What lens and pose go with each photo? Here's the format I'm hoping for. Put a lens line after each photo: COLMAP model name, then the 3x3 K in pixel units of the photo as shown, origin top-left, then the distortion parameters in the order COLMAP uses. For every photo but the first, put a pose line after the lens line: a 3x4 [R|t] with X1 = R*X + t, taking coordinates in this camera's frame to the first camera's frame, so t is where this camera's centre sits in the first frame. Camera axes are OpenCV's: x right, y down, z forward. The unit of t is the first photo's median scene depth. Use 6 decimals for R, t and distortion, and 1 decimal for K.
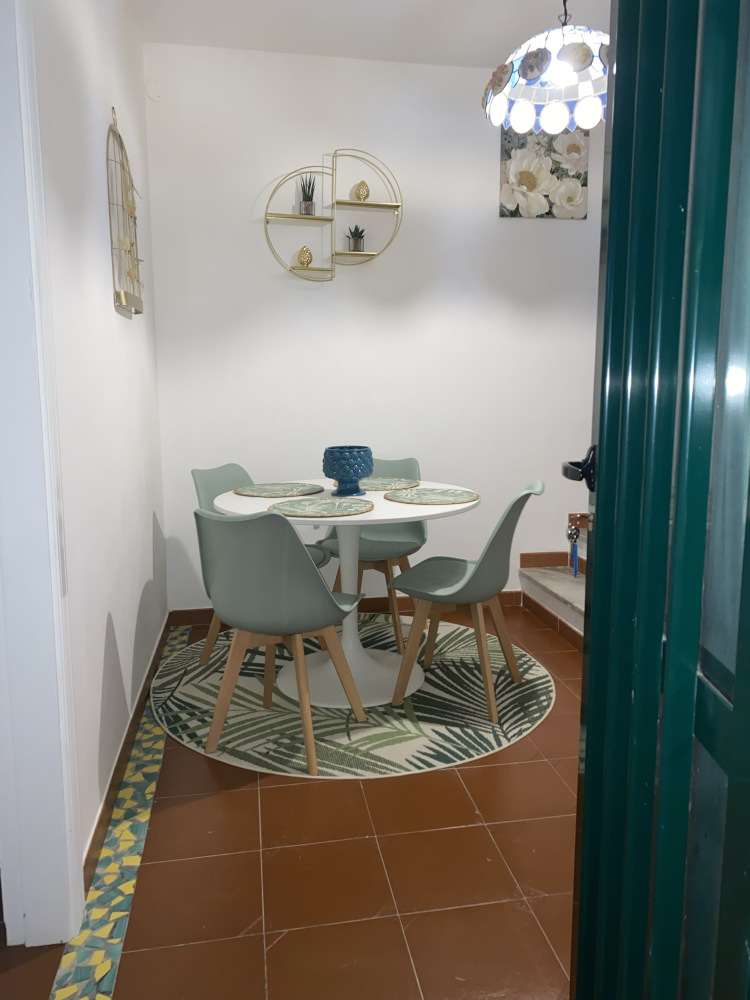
lens RADIAL K [[799.6, 0, 372.6], [0, 799.6, 498.9], [0, 0, 1]] dist [0.028177, 0.005244]
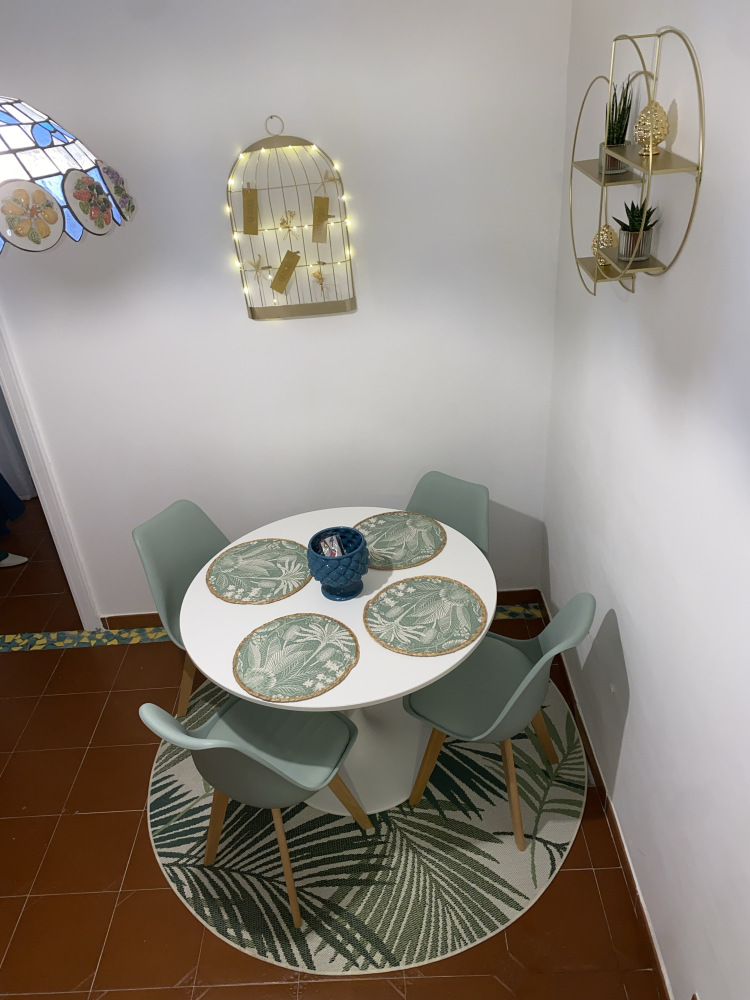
lens RADIAL K [[799.6, 0, 376.5], [0, 799.6, 499.6], [0, 0, 1]] dist [0.028177, 0.005244]
pose [[-0.200500, 0.524287, -0.827601, 0.627770], [-0.046014, 0.838783, 0.542518, -0.560198], [0.978612, 0.146857, -0.144051, 1.186425]]
